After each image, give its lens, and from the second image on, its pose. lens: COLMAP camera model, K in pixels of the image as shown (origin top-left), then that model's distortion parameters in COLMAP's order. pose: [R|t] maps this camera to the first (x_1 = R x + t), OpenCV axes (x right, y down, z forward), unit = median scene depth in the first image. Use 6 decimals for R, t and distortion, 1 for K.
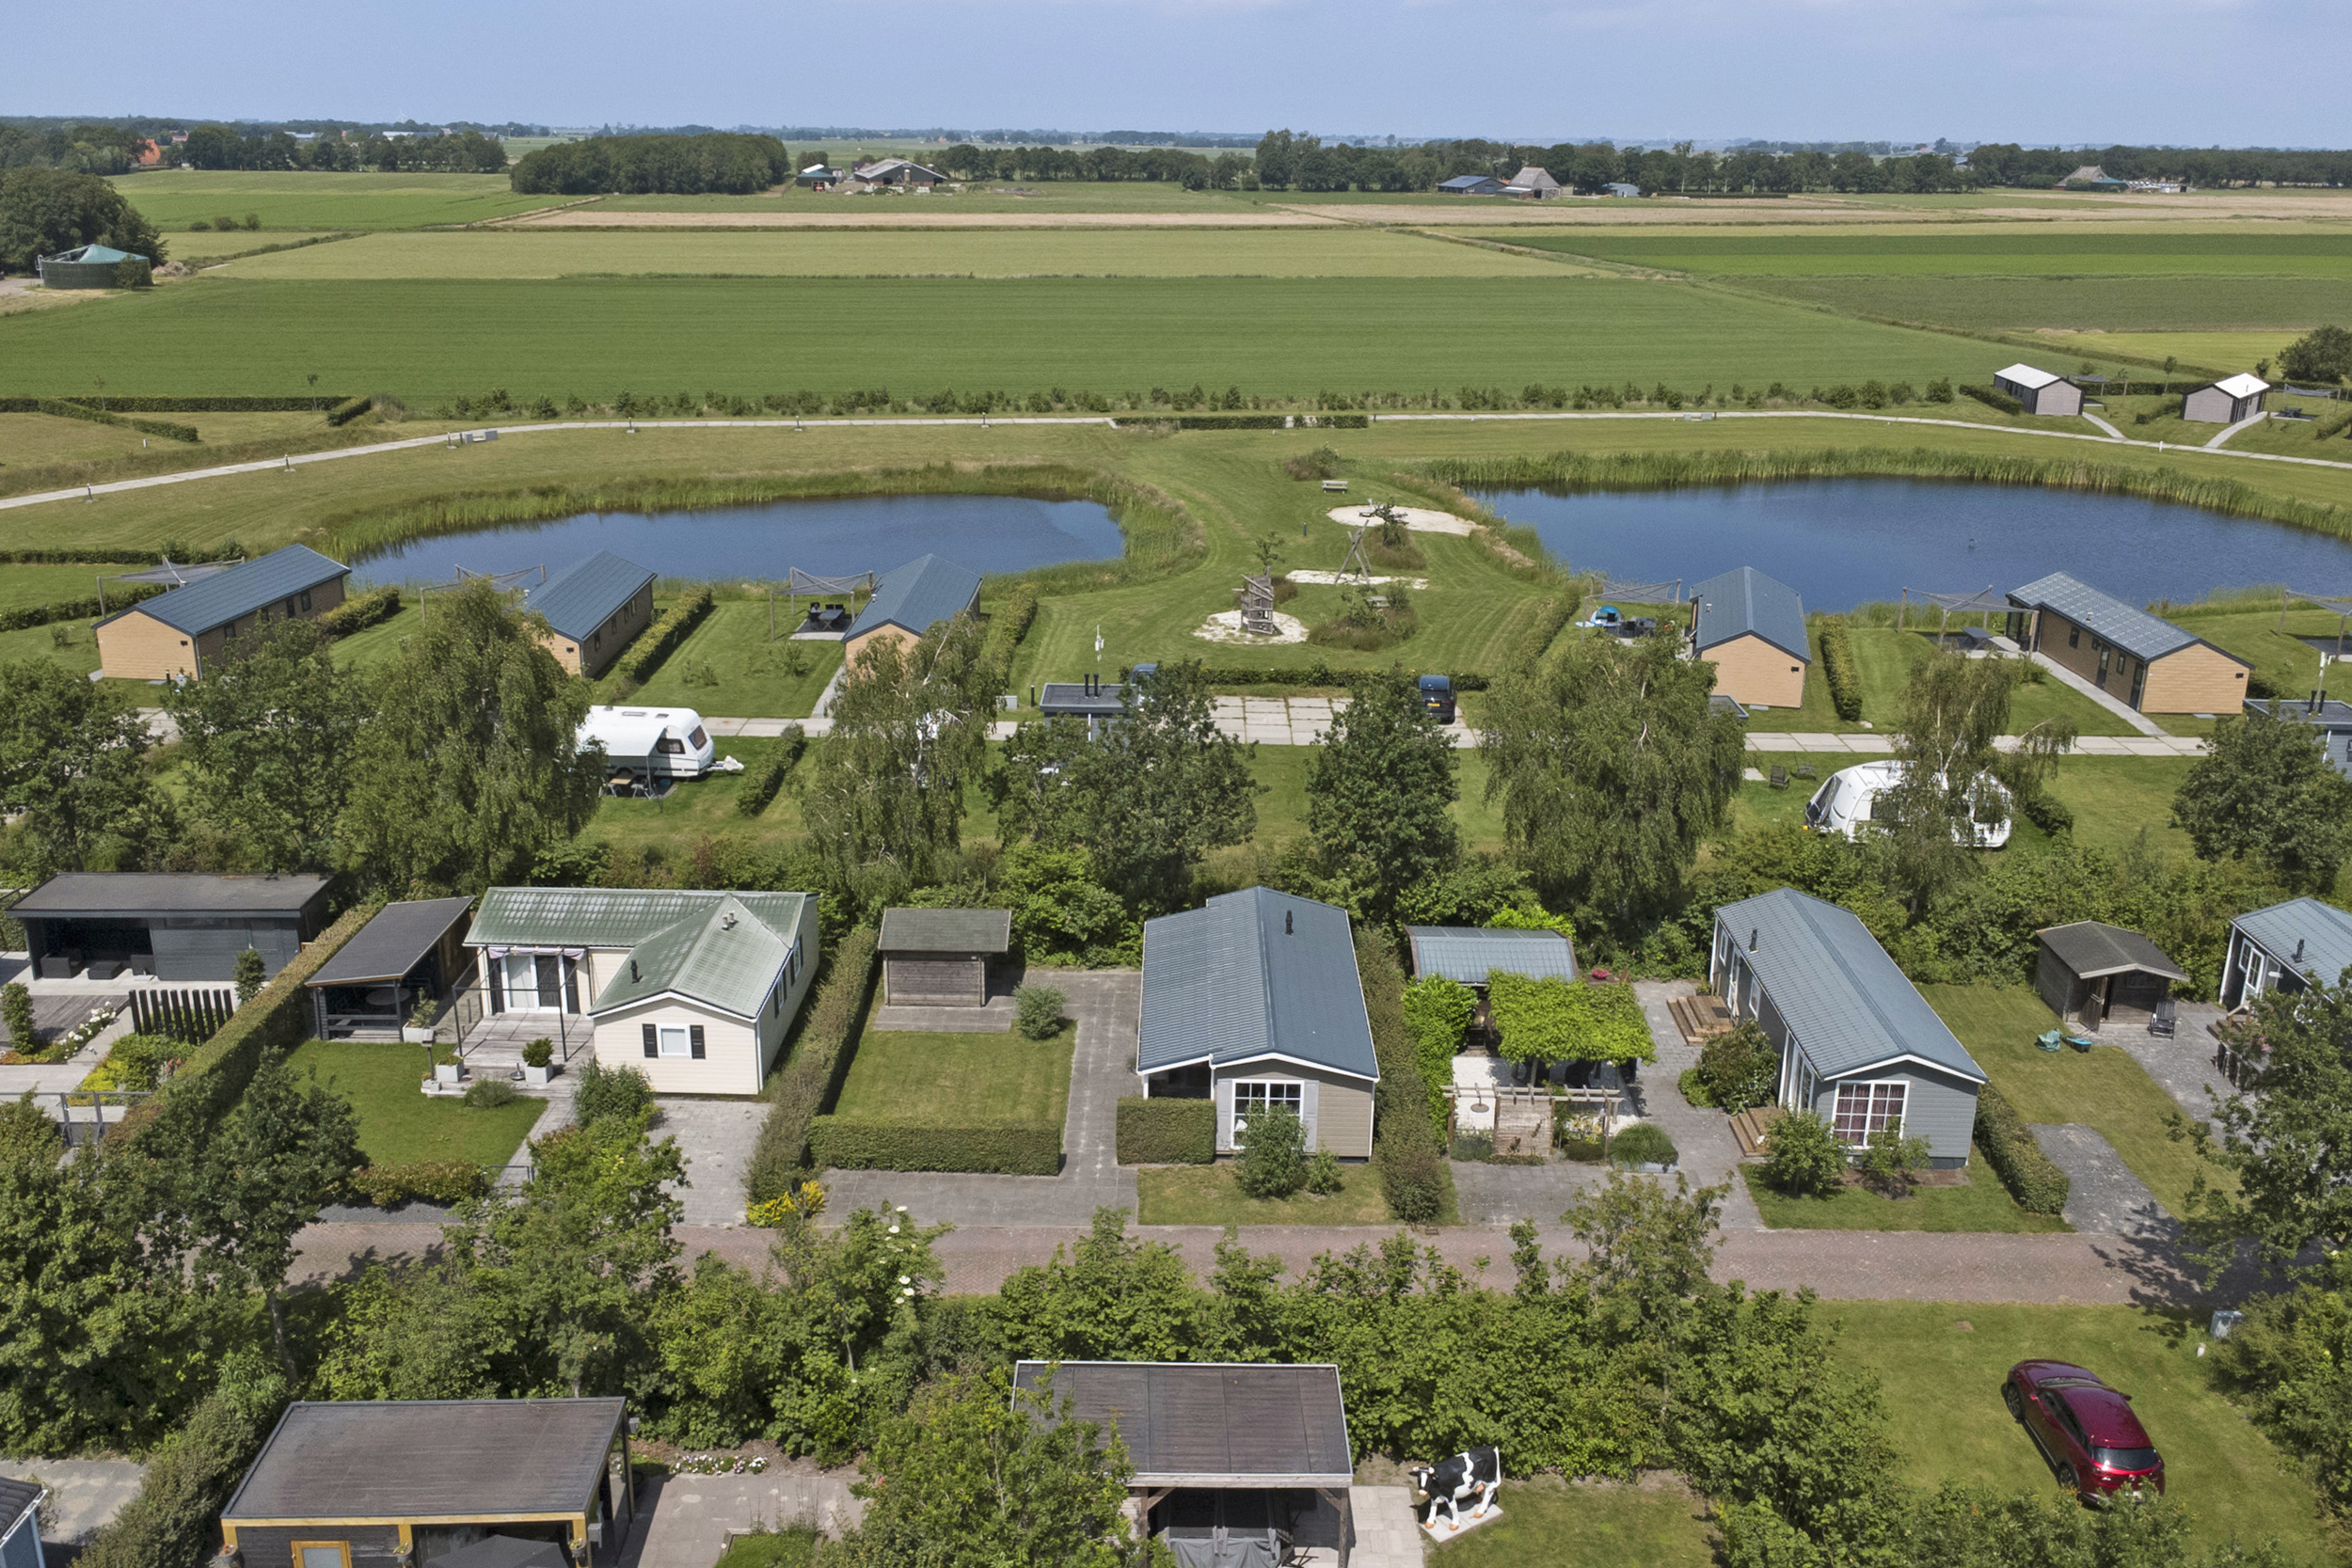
lens RADIAL K [[1993.4, 0, 1166.3], [0, 1993.4, 785.9], [0, 0, 1]] dist [0.017554, -0.005470]
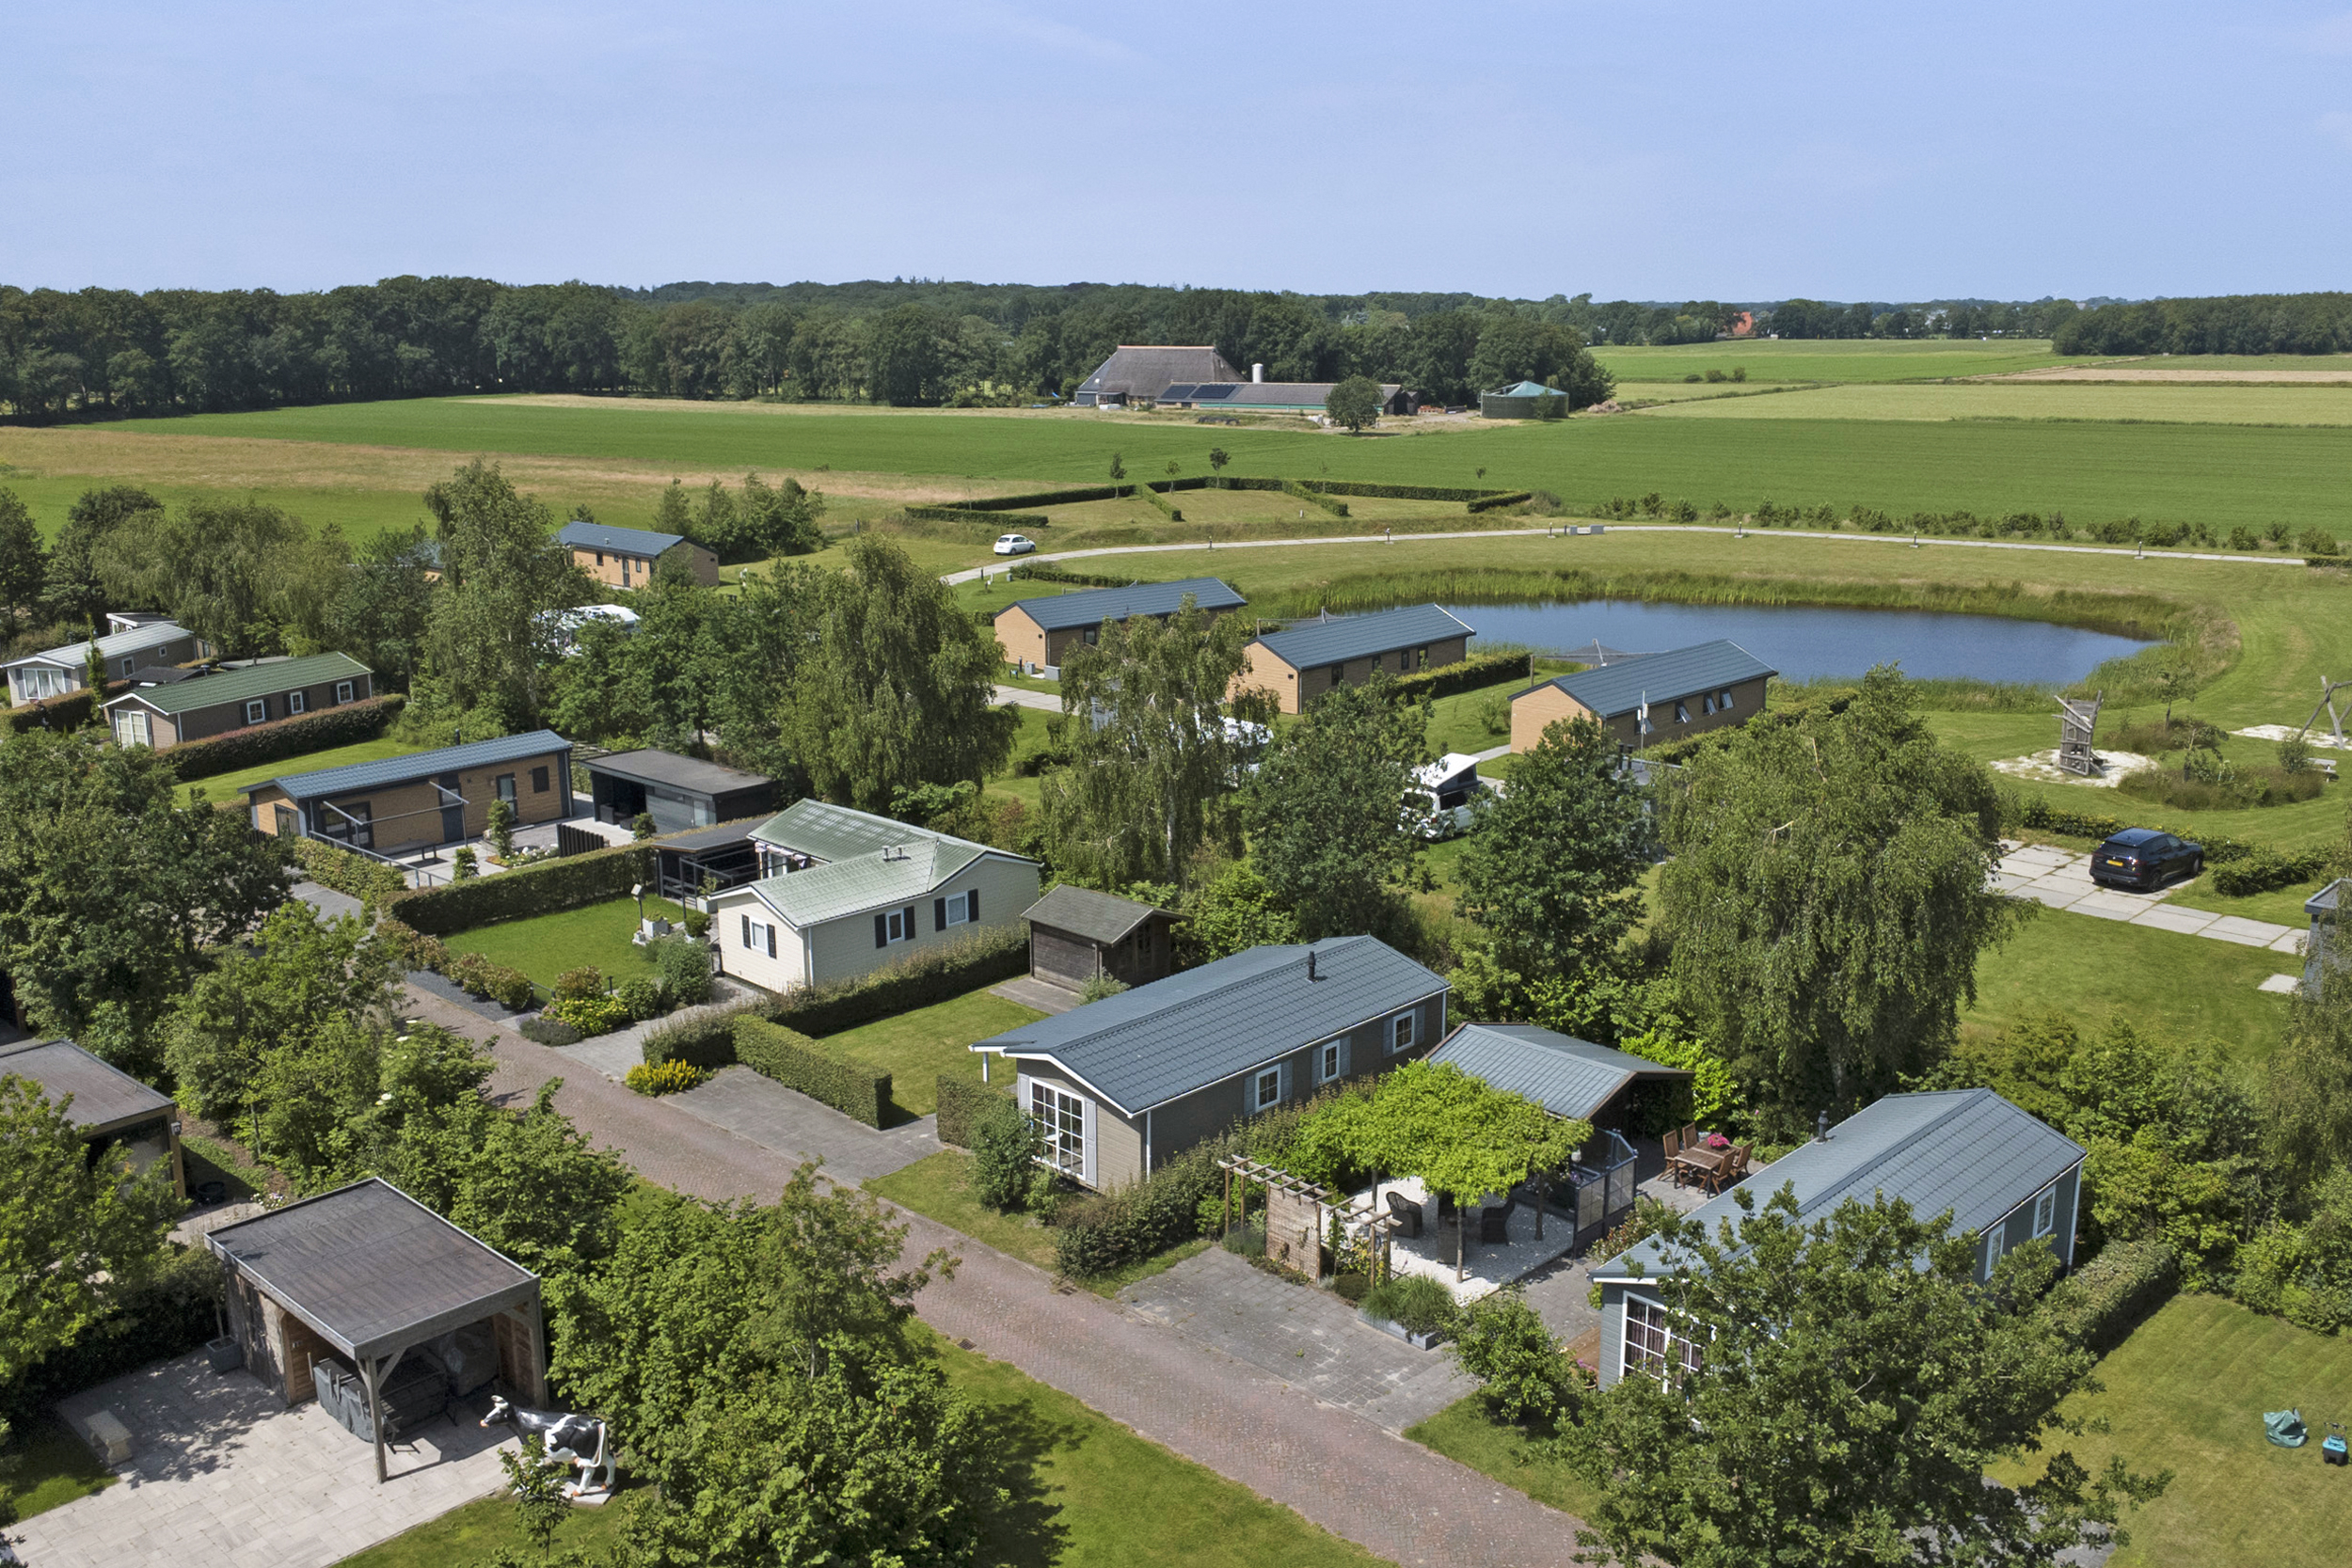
lens RADIAL K [[1993.4, 0, 1162.4], [0, 1993.4, 784.2], [0, 0, 1]] dist [0.017554, -0.005470]
pose [[0.723840, 0.143544, -0.674871, 0.532700], [-0.200100, 0.979756, -0.006226, 0.009279], [0.660315, 0.139548, 0.737910, 0.288443]]
